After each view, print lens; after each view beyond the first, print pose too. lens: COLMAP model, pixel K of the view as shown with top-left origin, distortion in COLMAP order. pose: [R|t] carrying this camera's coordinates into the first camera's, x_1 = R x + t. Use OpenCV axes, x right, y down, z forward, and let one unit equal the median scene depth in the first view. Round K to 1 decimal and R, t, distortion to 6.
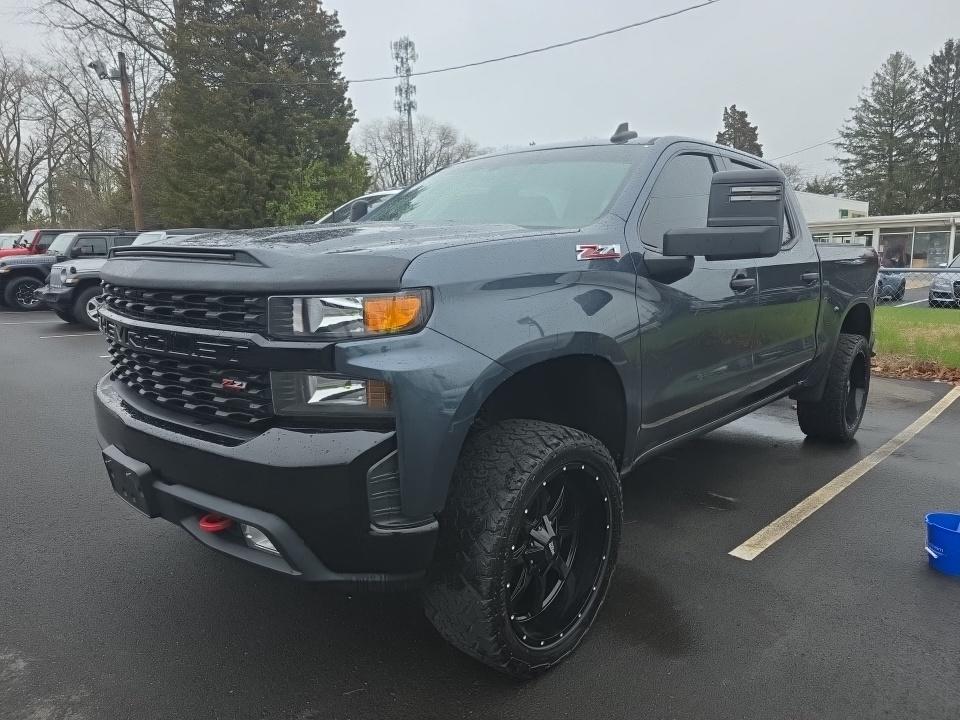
lens RADIAL K [[650.2, 0, 483.8], [0, 650.2, 364.8], [0, 0, 1]] dist [0.061753, -0.047211]
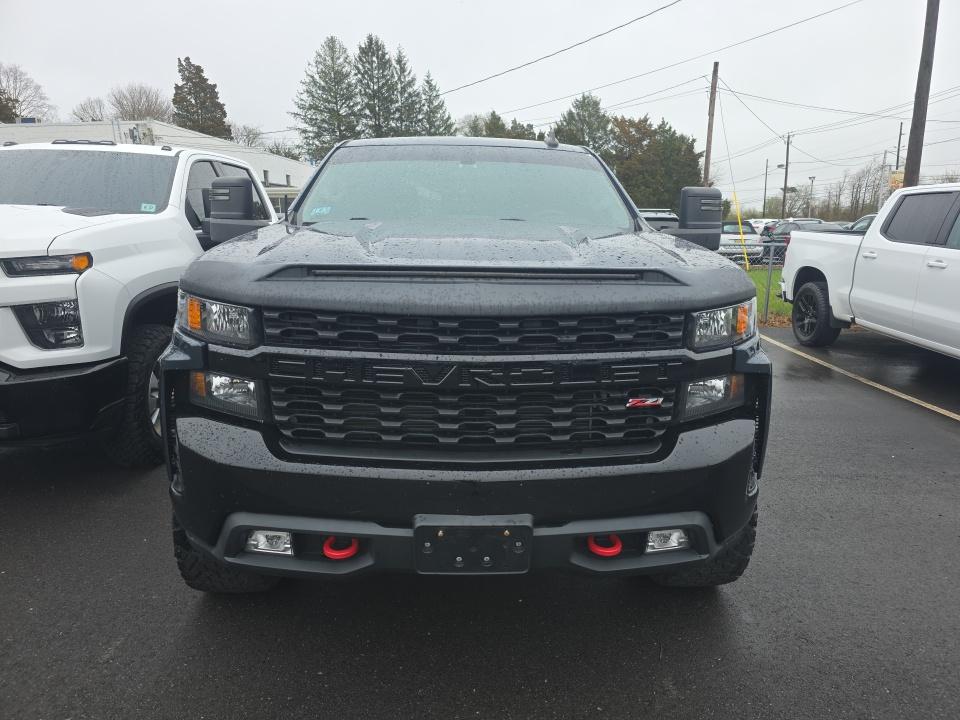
lens RADIAL K [[650.2, 0, 483.8], [0, 650.2, 364.8], [0, 0, 1]] dist [0.061753, -0.047211]
pose [[0.697051, -0.153322, 0.700437, -0.069408], [0.110781, 0.988169, 0.106060, -0.008969], [-0.708411, 0.003666, 0.705790, 0.025494]]
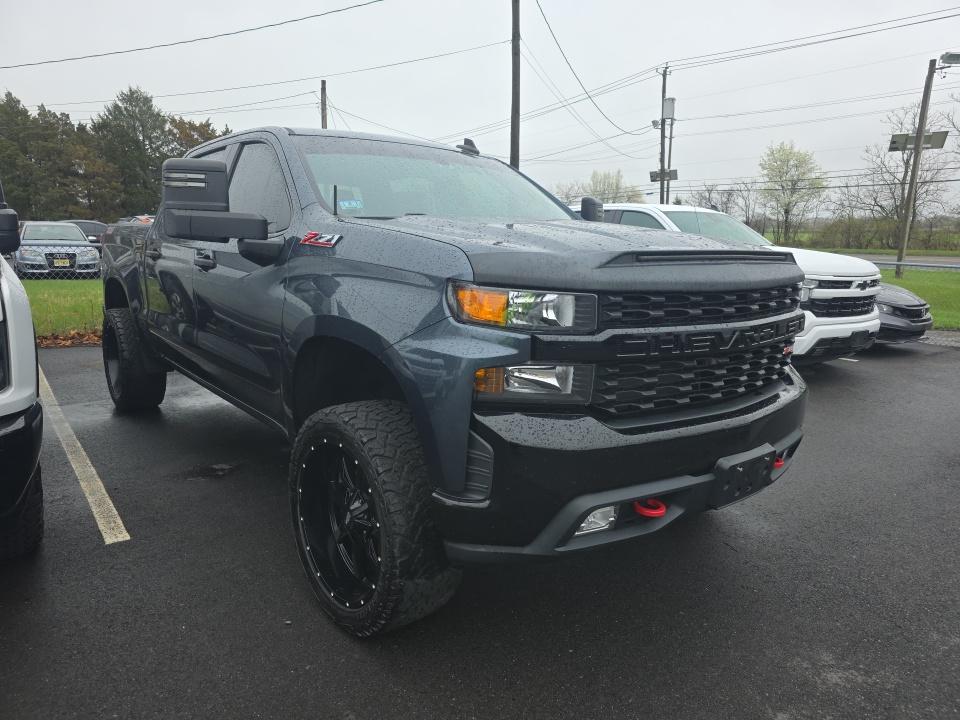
lens RADIAL K [[650.2, 0, 483.8], [0, 650.2, 364.8], [0, 0, 1]] dist [0.061753, -0.047211]
pose [[0.122367, -0.191986, 0.973739, -0.101803], [0.143551, 0.974219, 0.174041, -0.015349], [-0.982049, 0.118484, 0.146772, 0.080510]]
